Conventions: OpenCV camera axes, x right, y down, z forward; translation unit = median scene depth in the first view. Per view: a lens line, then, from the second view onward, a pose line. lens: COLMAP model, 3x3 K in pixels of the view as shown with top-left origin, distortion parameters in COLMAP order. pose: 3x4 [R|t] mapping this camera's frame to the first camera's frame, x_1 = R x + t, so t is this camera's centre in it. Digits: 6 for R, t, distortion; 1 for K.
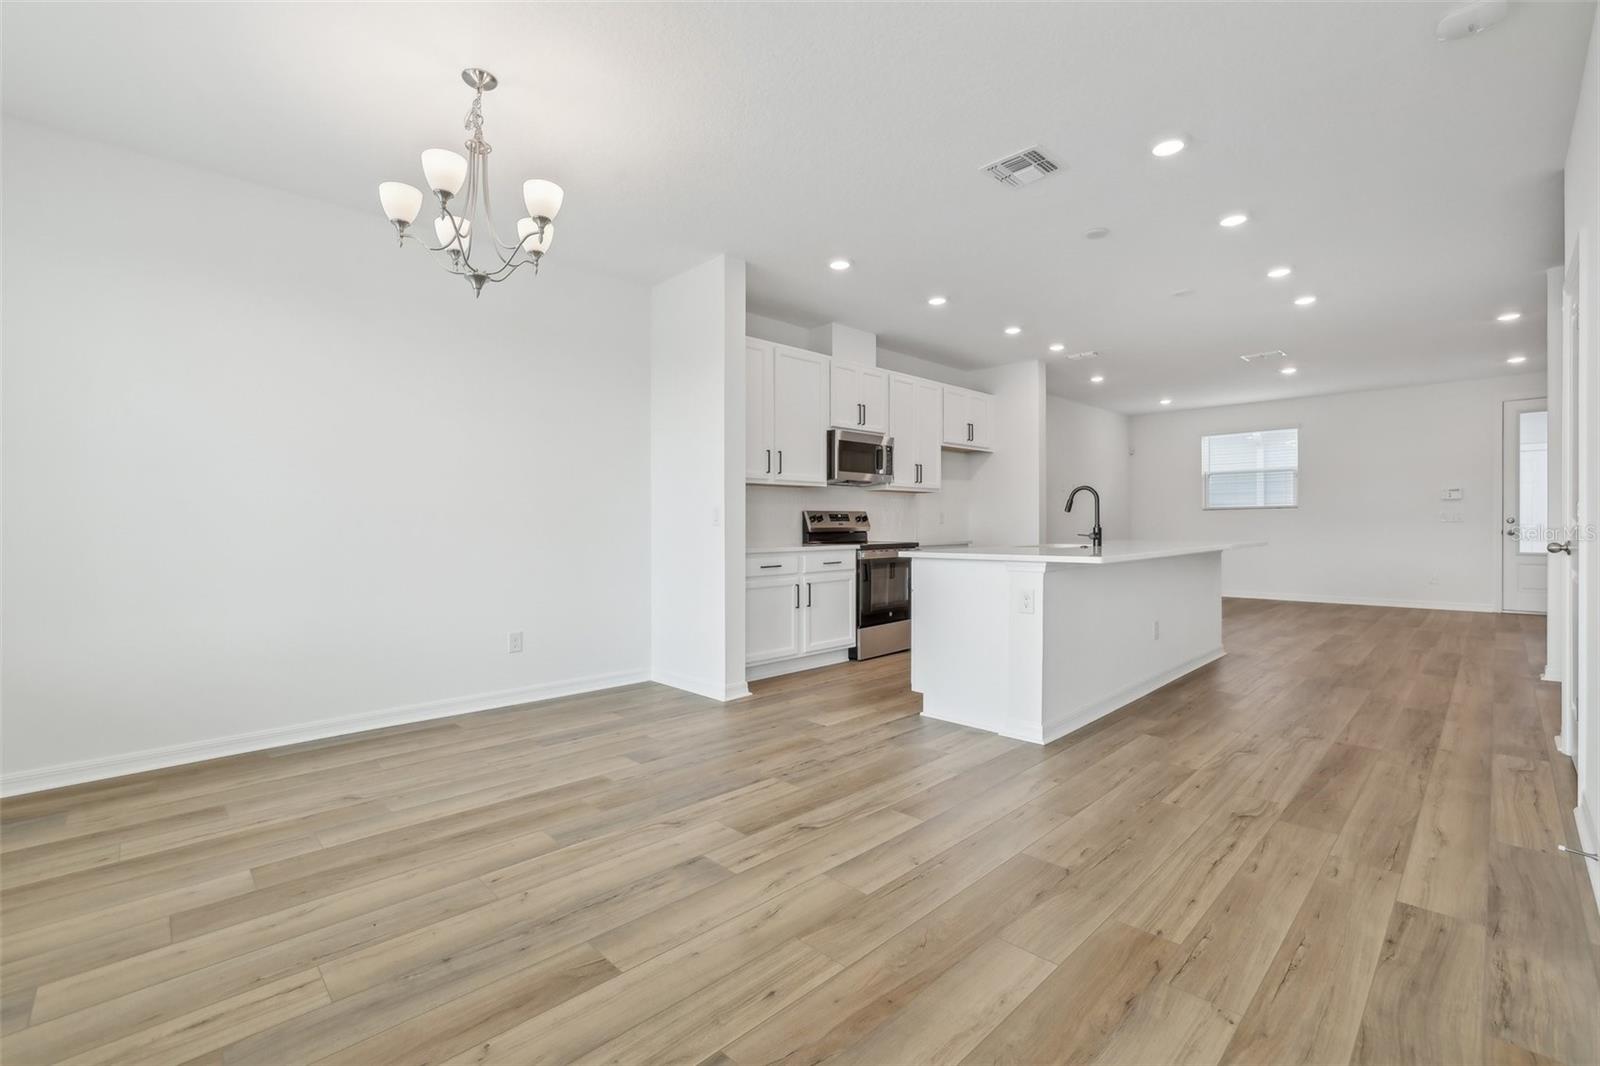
lens RADIAL K [[682.8, 0, 800.0], [0, 682.8, 533.0], [0, 0, 1]] dist [-0.048405, 0.021292]
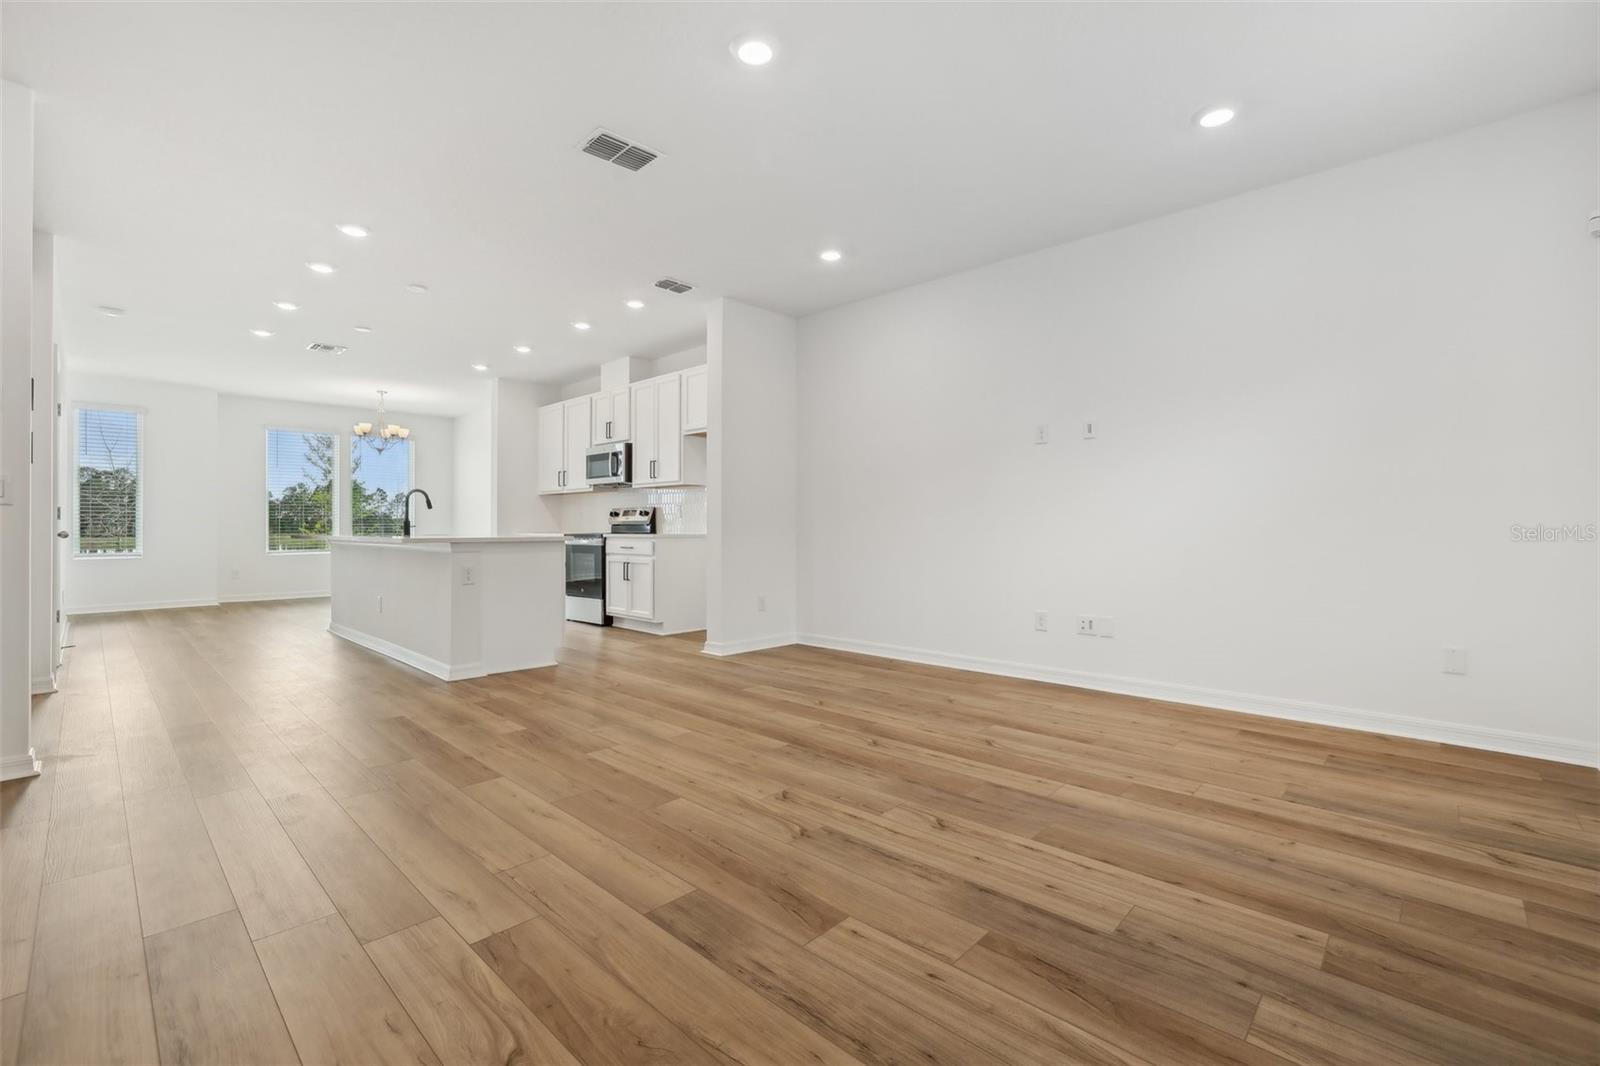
lens RADIAL K [[682.8, 0, 800.0], [0, 682.8, 533.0], [0, 0, 1]] dist [-0.048405, 0.021292]
pose [[0.072131, 0.015038, -0.997282, 1.298500], [-0.011078, 0.999837, 0.014275, -0.007132], [0.997334, 0.010018, 0.072286, 1.206803]]
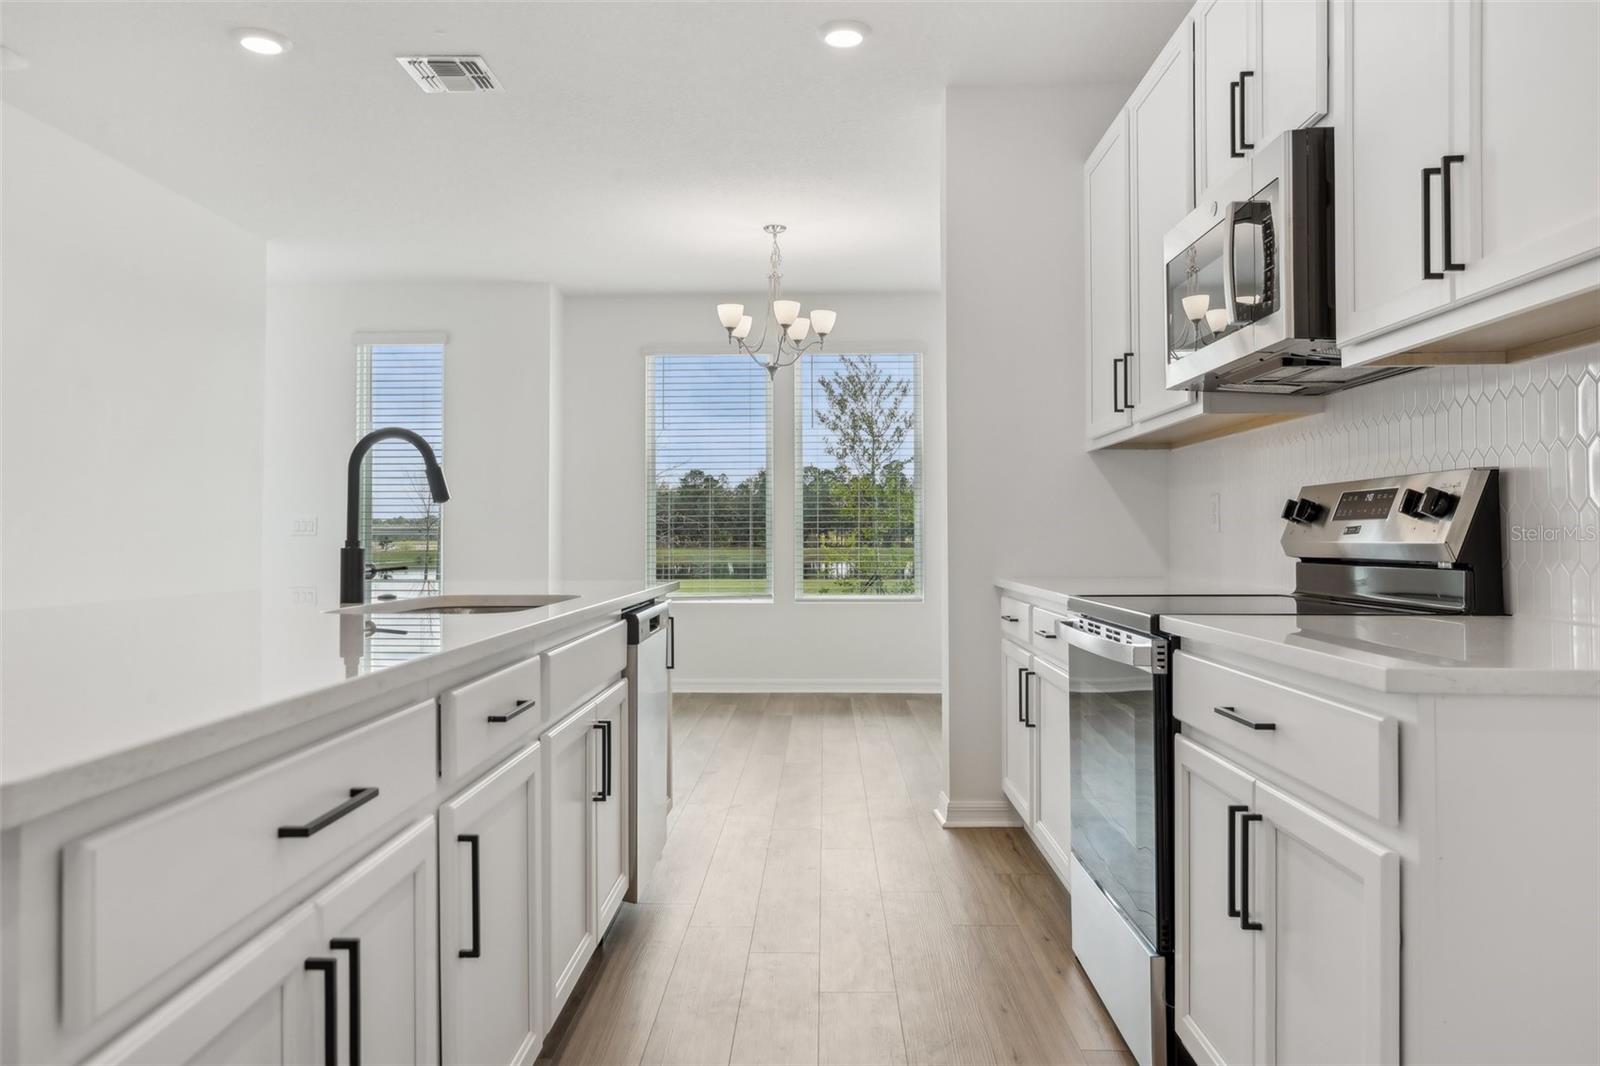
lens RADIAL K [[1107.6, 0, 790.9], [0, 1107.6, 527.0], [0, 0, 1]] dist [0.002294, 0.005723]
pose [[-0.709483, -0.000337, -0.704722, 0.498560], [-0.004157, 0.999984, 0.003706, -0.014751], [0.704710, 0.005559, -0.709474, 1.131527]]
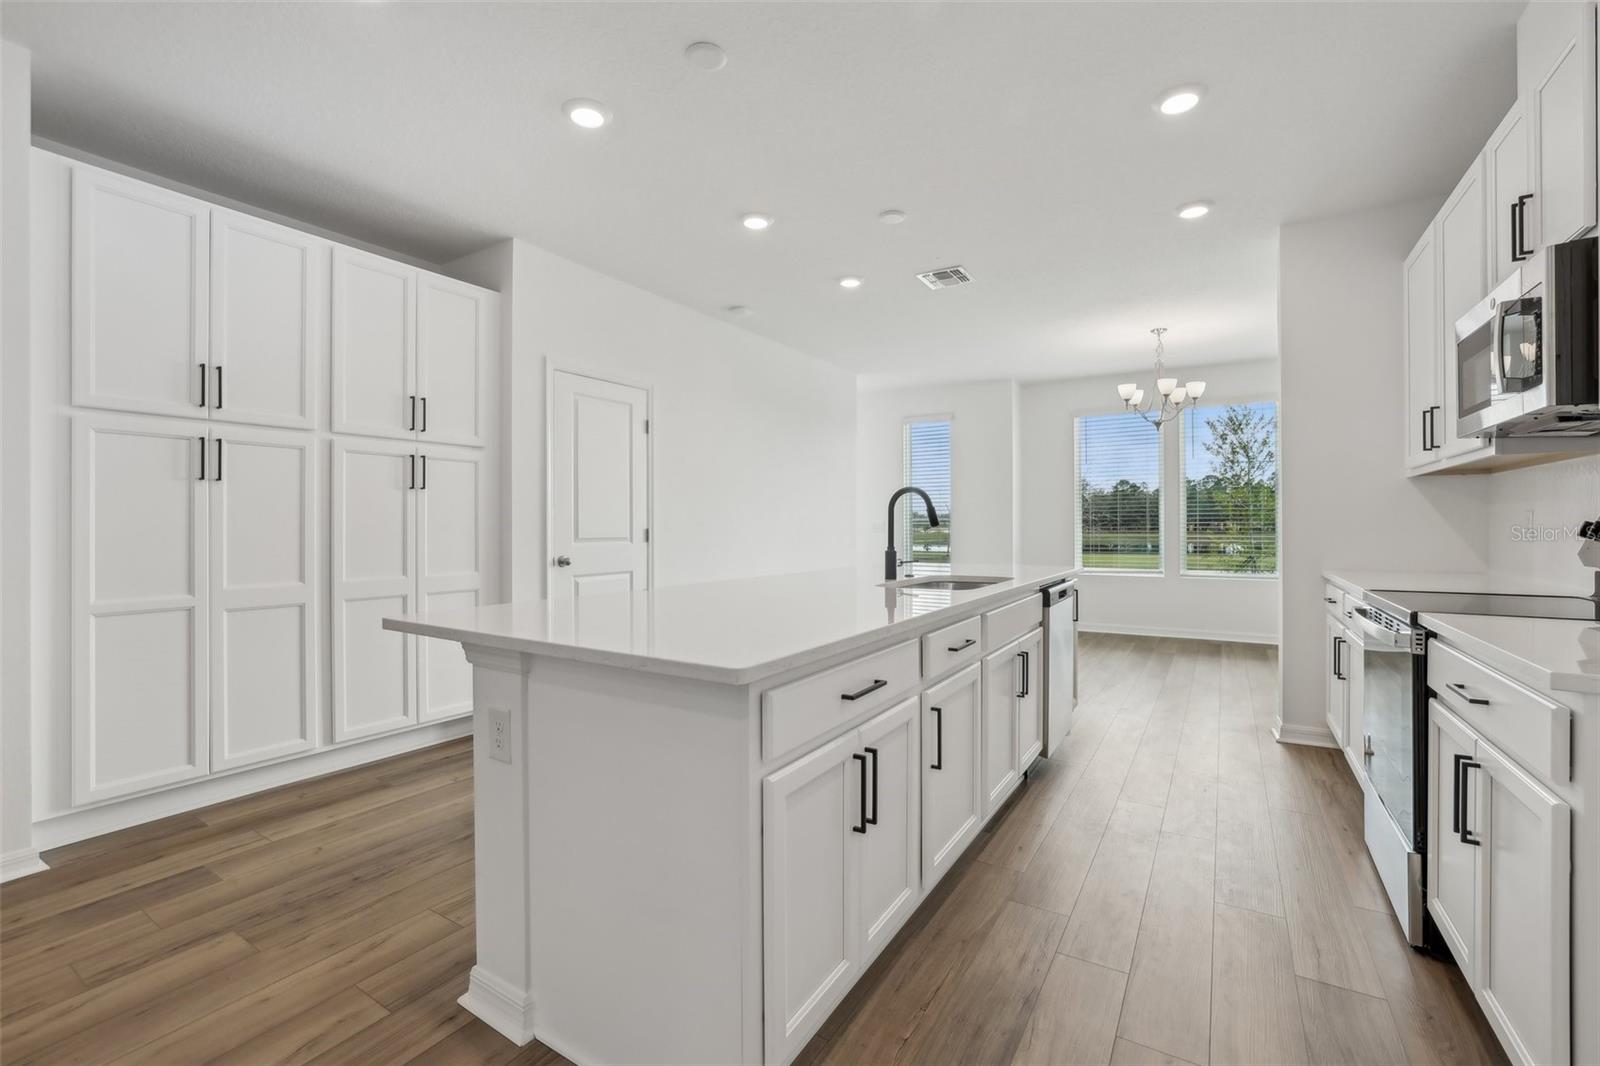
lens RADIAL K [[682.8, 0, 800.0], [0, 682.8, 533.0], [0, 0, 1]] dist [-0.048405, 0.021292]
pose [[-0.969003, 0.012734, -0.246719, 0.506549], [0.007283, 0.999709, 0.022997, -0.029936], [0.246940, 0.020487, -0.968814, 1.182164]]
